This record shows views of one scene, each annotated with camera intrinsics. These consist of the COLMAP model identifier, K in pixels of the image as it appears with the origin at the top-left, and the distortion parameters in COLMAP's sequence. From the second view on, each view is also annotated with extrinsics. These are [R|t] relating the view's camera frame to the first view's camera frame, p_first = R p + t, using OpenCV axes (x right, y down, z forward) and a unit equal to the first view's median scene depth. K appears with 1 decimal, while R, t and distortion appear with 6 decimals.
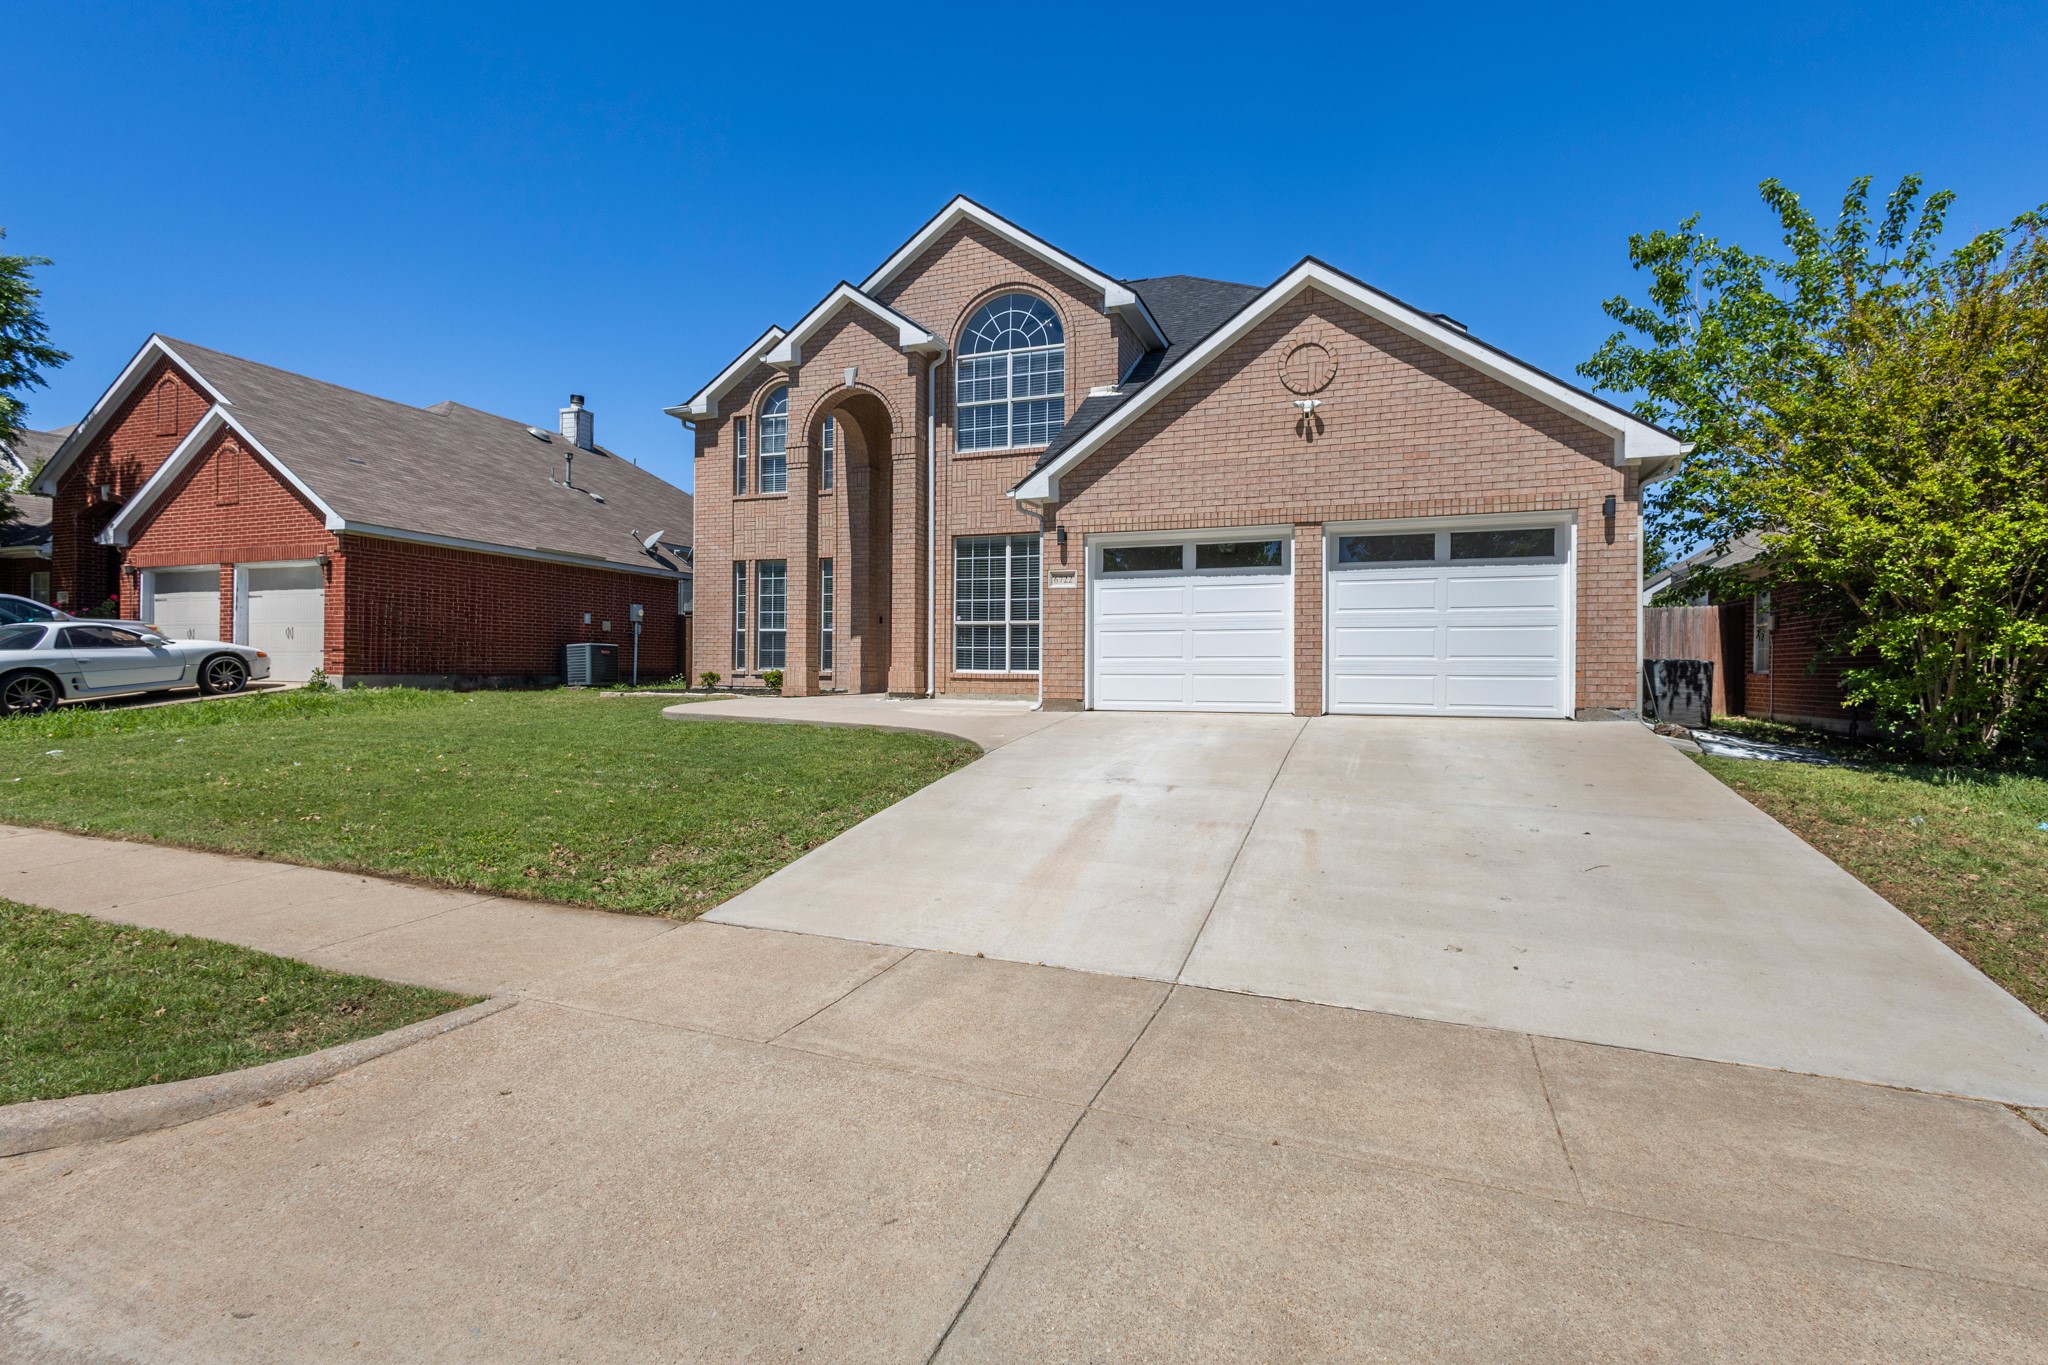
lens RADIAL K [[942.6, 0, 1025.8], [0, 942.6, 678.1], [0, 0, 1]] dist [0.005713, -0.000886]
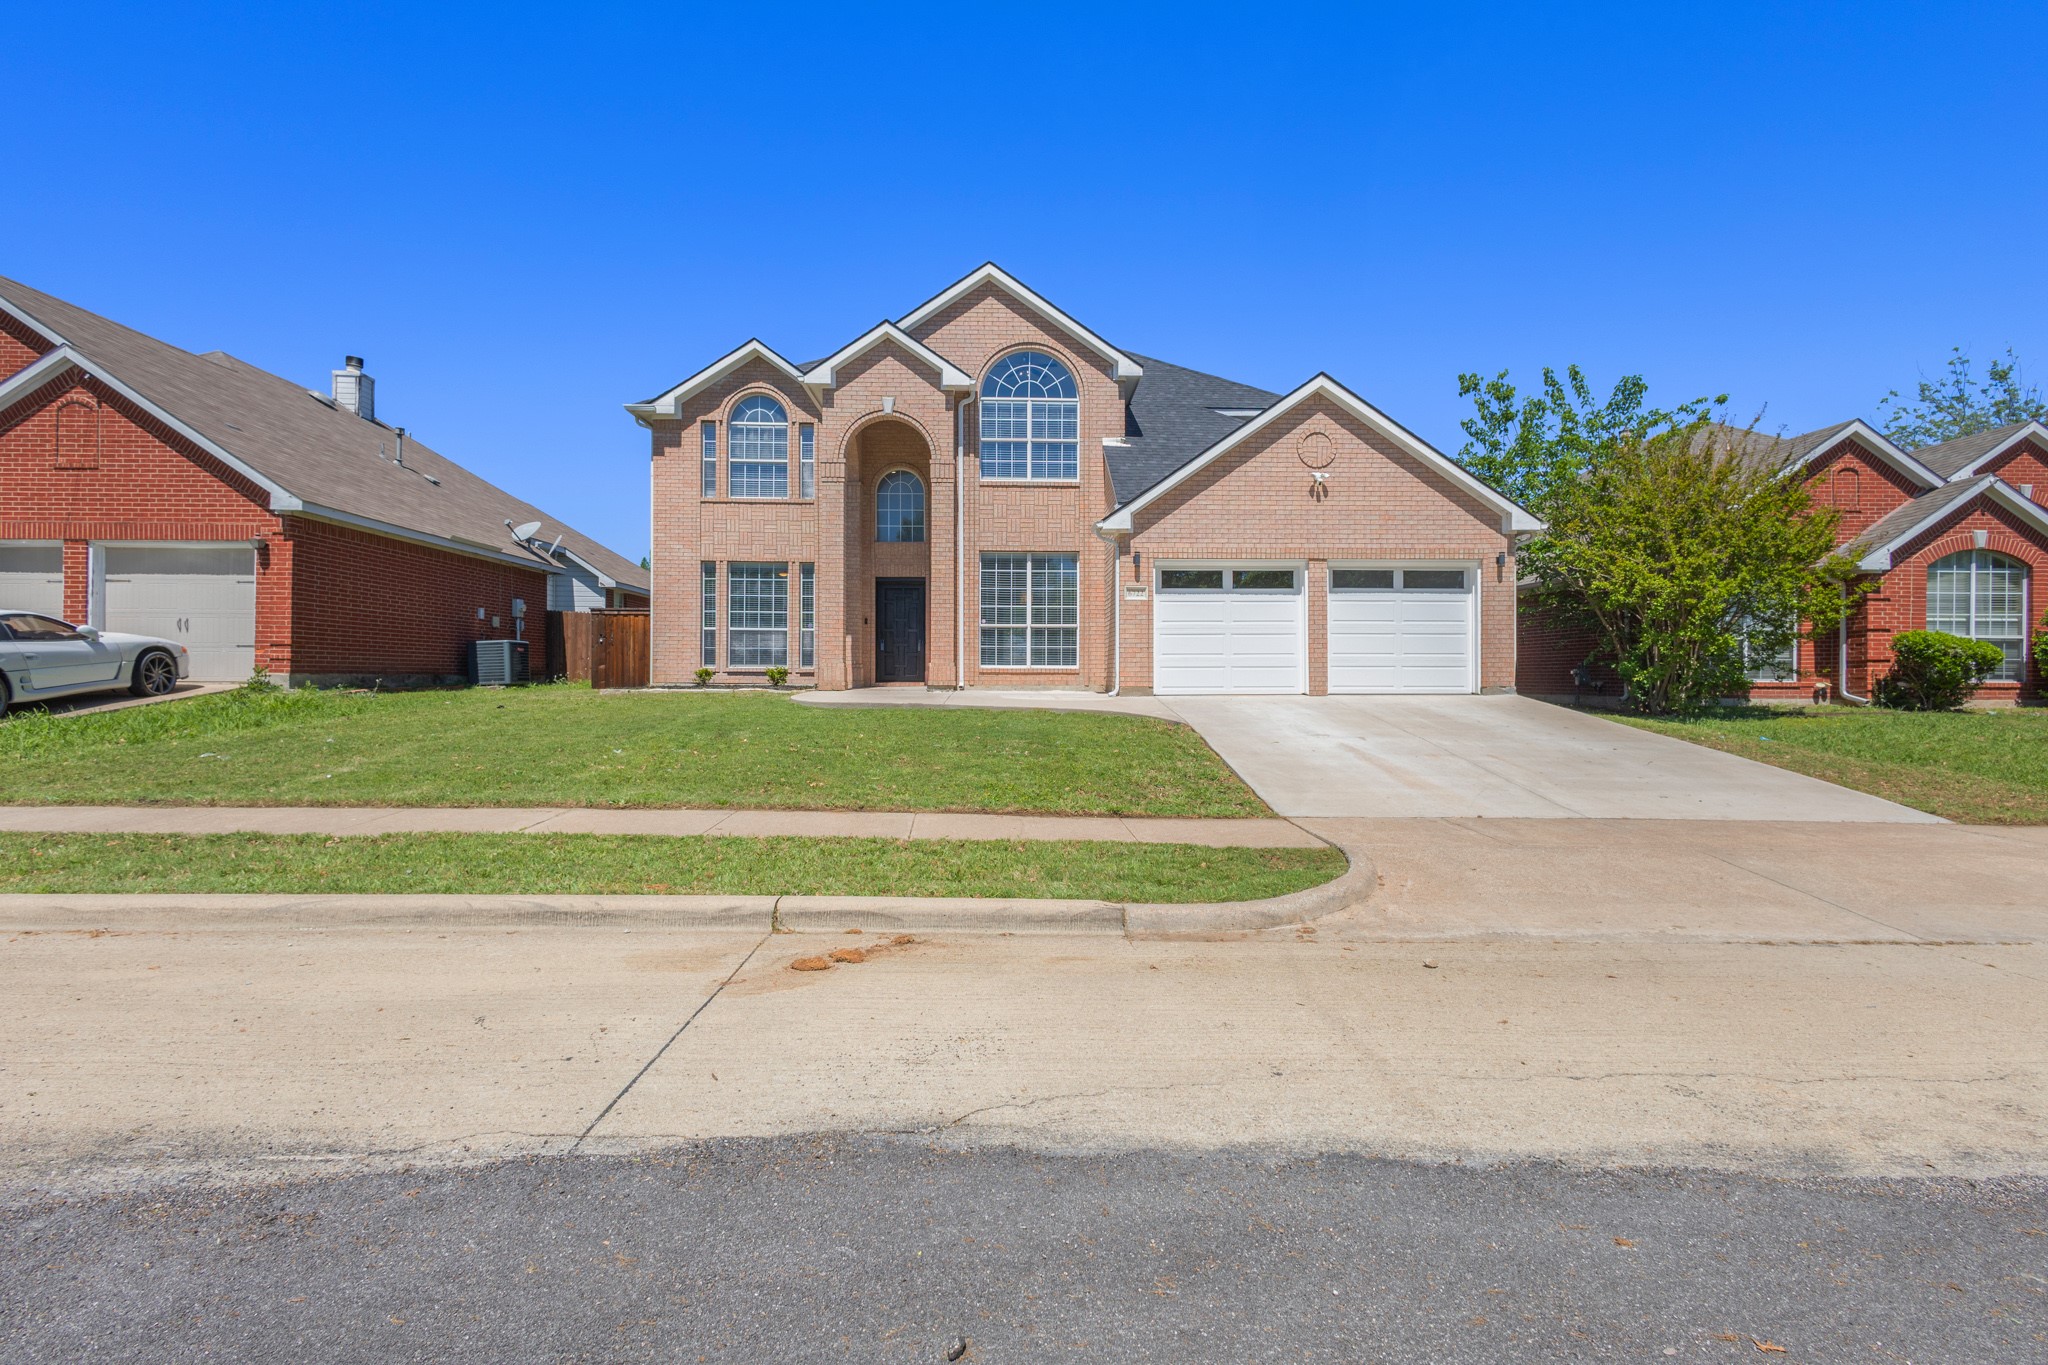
lens RADIAL K [[942.6, 0, 1017.7], [0, 942.6, 678.2], [0, 0, 1]] dist [0.005713, -0.000886]
pose [[0.924308, -0.007148, 0.381581, -0.483733], [0.007456, 0.999972, 0.000670, 0.006763], [-0.381575, 0.002226, 0.924335, -0.099088]]
